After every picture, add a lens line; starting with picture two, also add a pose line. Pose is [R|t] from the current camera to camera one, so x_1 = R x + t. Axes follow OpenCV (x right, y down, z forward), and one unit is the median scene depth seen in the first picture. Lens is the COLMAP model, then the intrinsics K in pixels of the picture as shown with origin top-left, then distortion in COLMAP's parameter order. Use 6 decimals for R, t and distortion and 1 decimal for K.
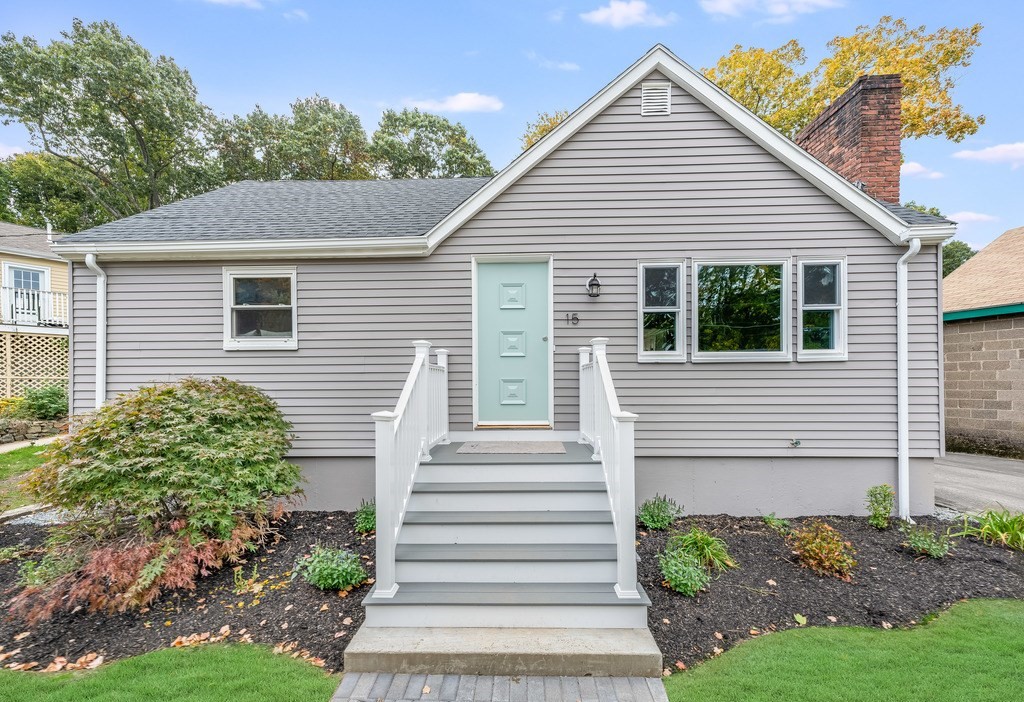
lens RADIAL K [[413.1, 0, 546.2], [0, 413.1, 369.5], [0, 0, 1]] dist [0.004701, 0.000166]
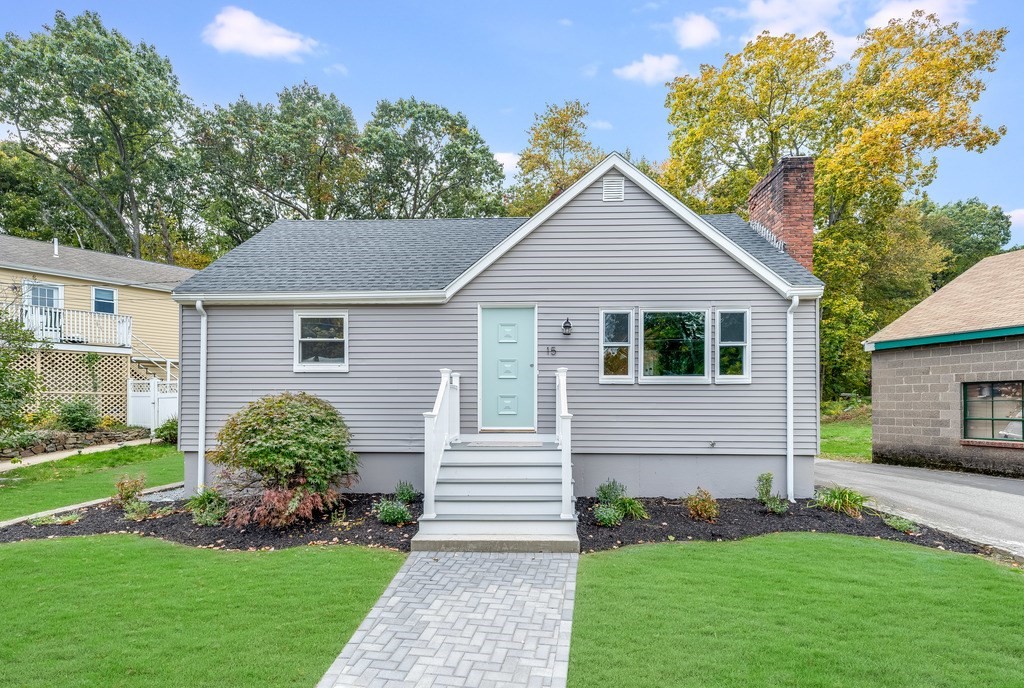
lens RADIAL K [[1643.1, 0, 510.4], [0, 1643.1, 343.6], [0, 0, 1]] dist [0.106266, 0.000000]
pose [[0.991504, 0.004168, -0.130007, 0.608545], [-0.007333, 0.999688, -0.023876, -0.016677], [0.129867, 0.024626, 0.991226, -4.200803]]
